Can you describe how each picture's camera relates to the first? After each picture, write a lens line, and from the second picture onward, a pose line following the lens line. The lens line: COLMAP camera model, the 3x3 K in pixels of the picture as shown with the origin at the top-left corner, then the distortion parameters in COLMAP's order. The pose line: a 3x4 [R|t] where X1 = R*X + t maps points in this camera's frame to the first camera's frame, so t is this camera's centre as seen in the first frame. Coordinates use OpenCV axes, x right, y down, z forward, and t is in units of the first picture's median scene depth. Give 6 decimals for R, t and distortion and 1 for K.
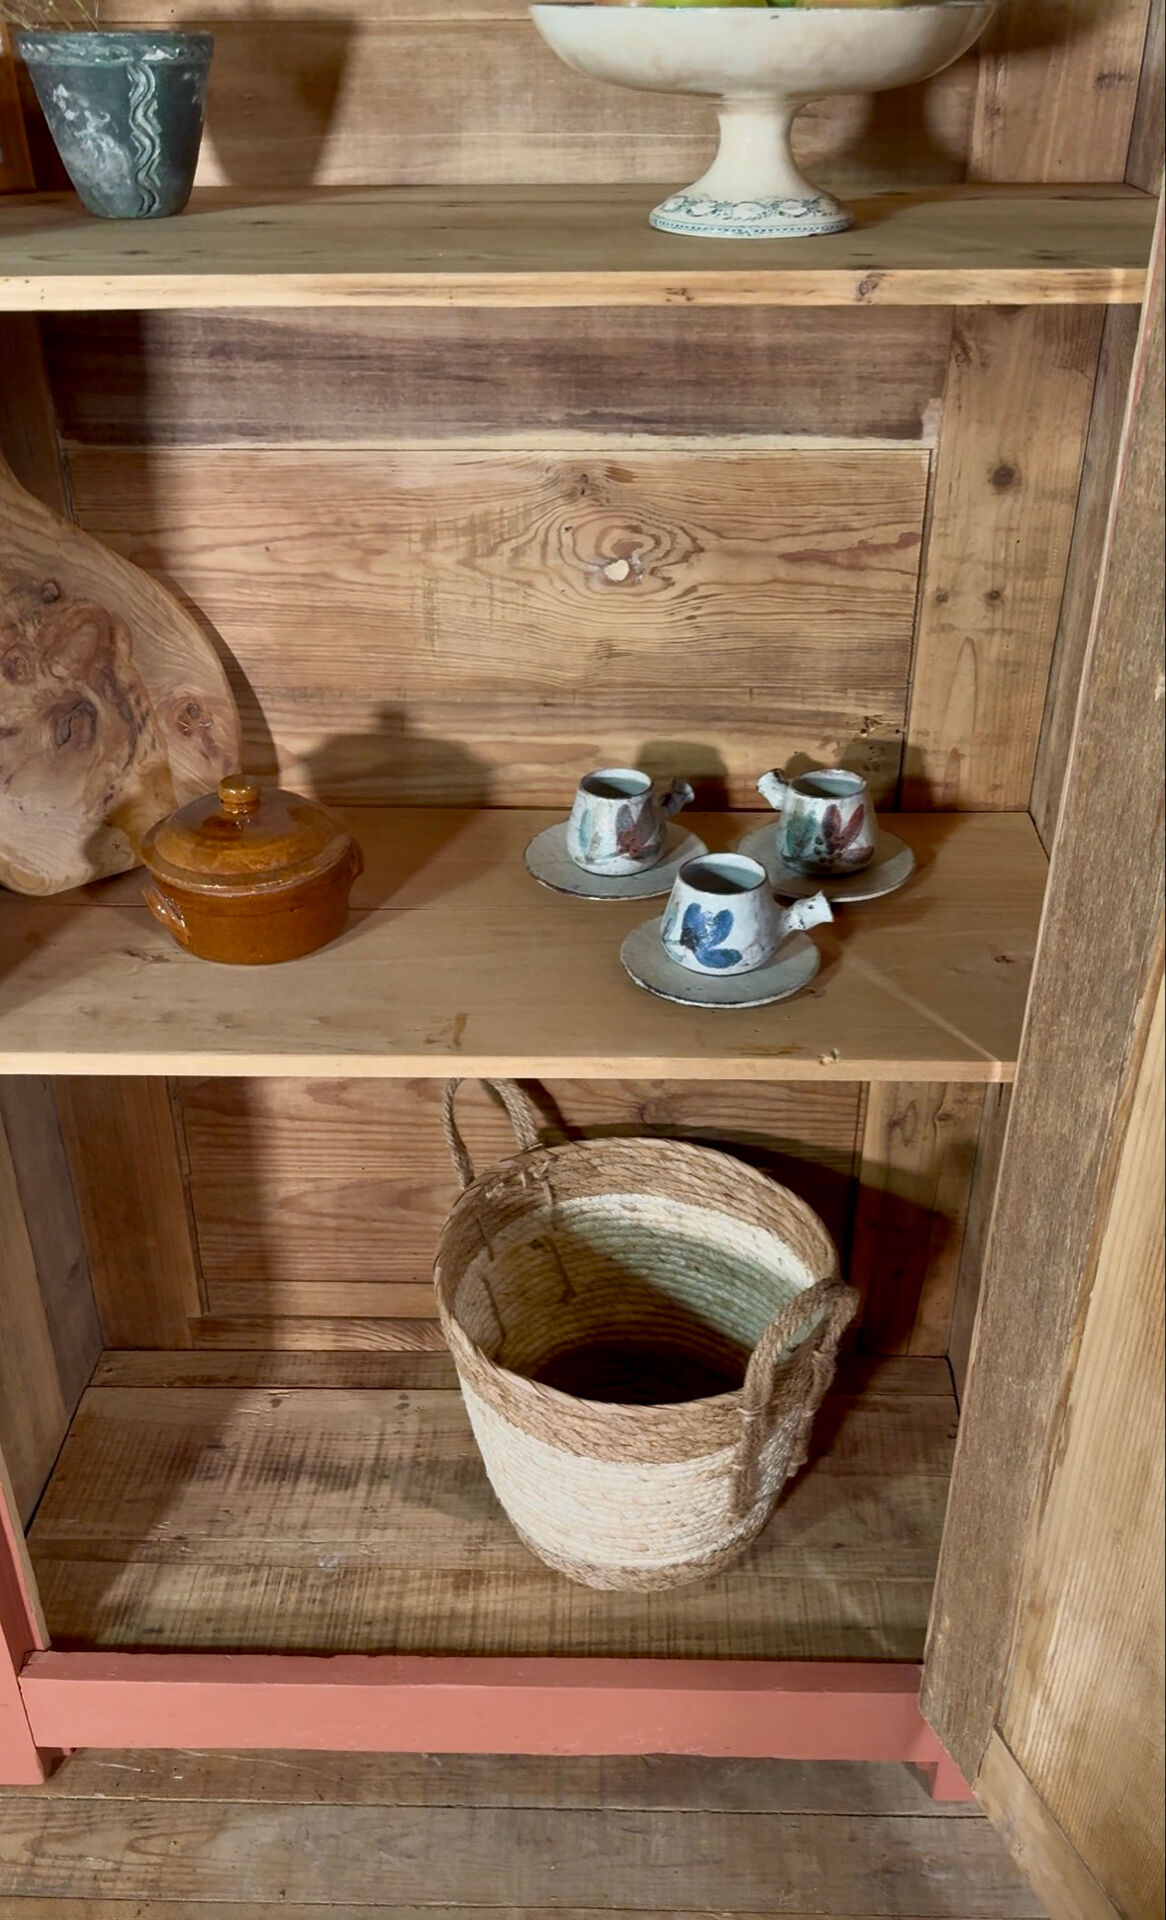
lens RADIAL K [[1692.7, 0, 583.3], [0, 1692.7, 1025.5], [0, 0, 1]] dist [0.075518, -0.157191]
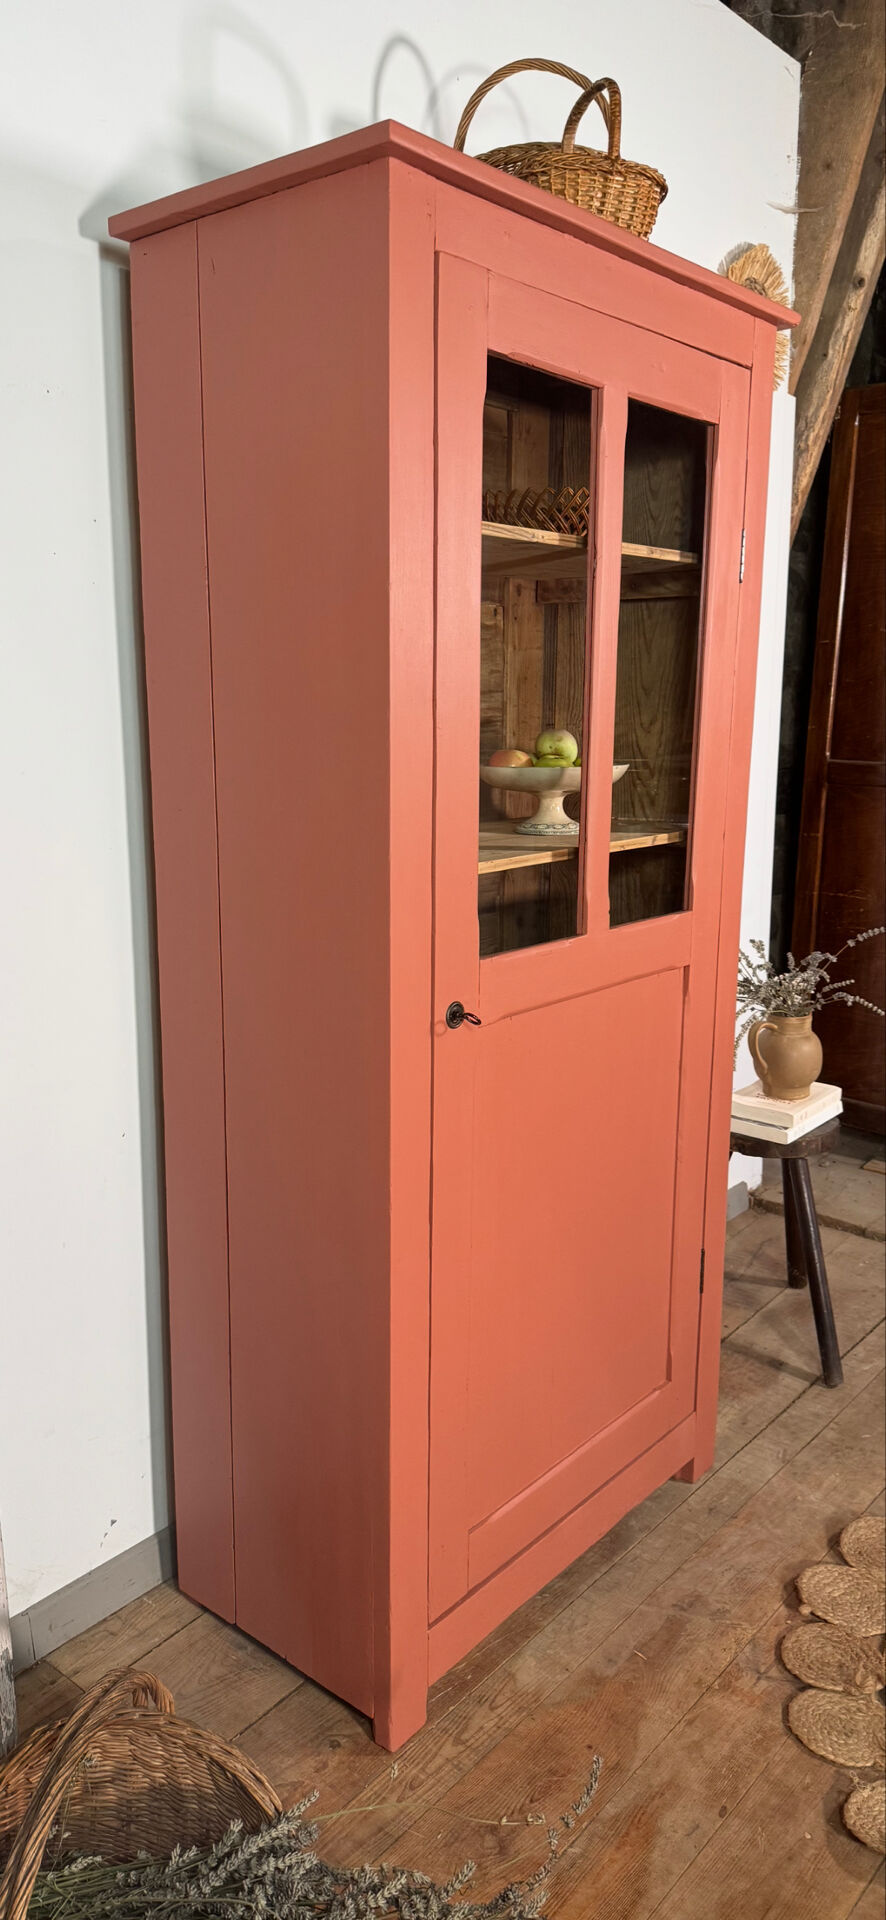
lens RADIAL K [[1337.6, 0, 409.4], [0, 1337.6, 966.1], [0, 0, 1]] dist [-0.000723, -0.004517]
pose [[0.628998, -0.144559, 0.763848, -1.342608], [0.414644, 0.893515, -0.172343, 0.014078], [-0.657596, 0.425129, 0.621959, -0.102362]]
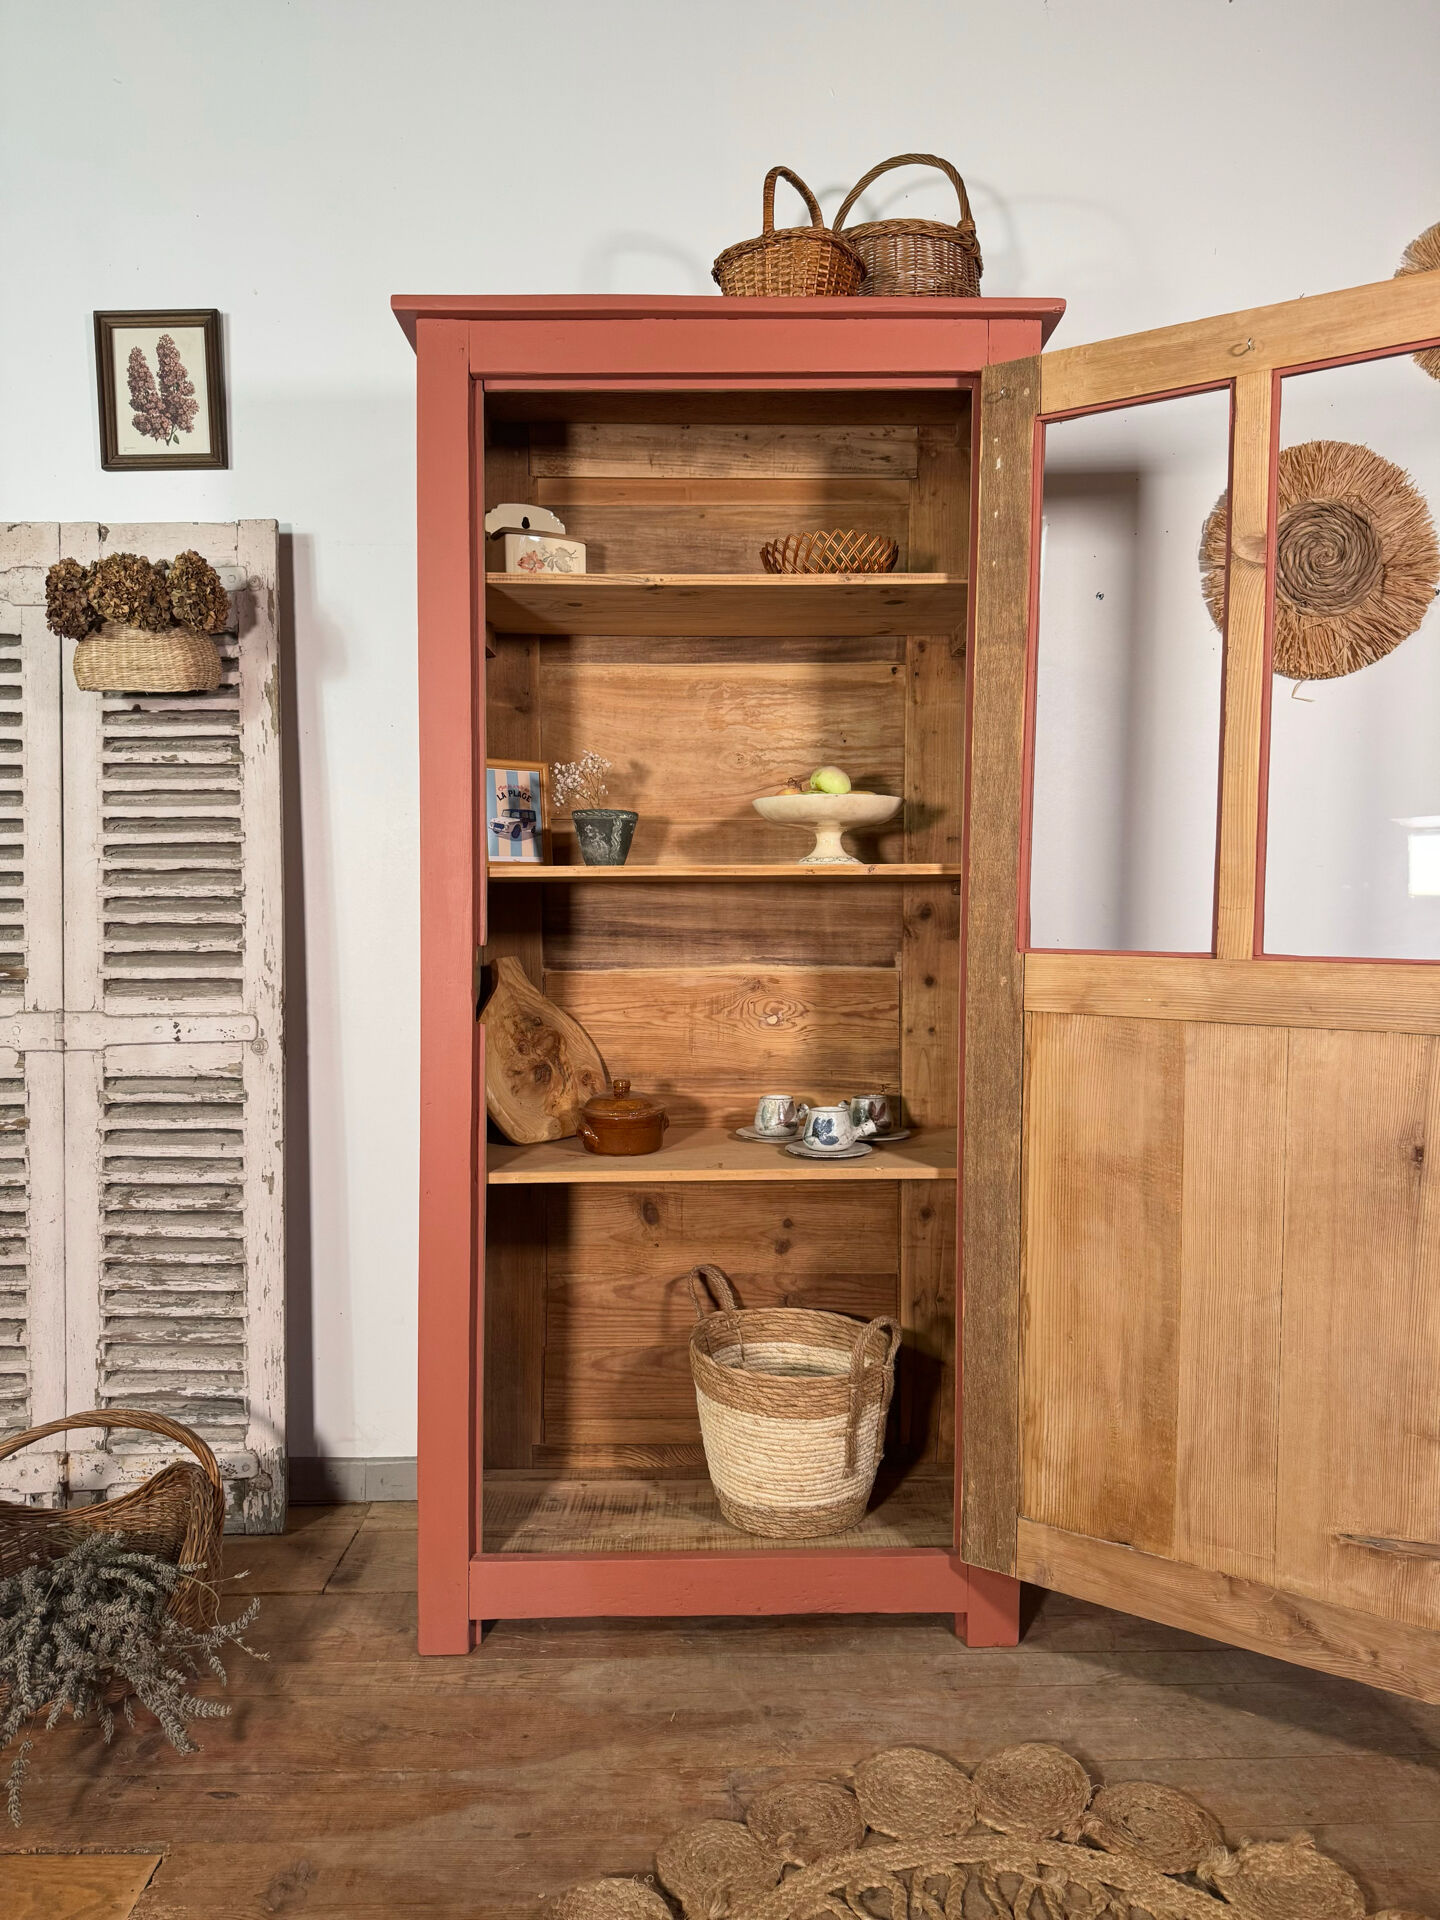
lens RADIAL K [[1311.4, 0, 731.1], [0, 1311.4, 963.1], [0, 0, 1]] dist [0.016885, -0.012992]
pose [[0.998559, 0.006188, 0.053308, -0.135882], [0.021362, 0.865412, -0.500606, 0.575530], [-0.049231, 0.501023, 0.864033, -0.609670]]
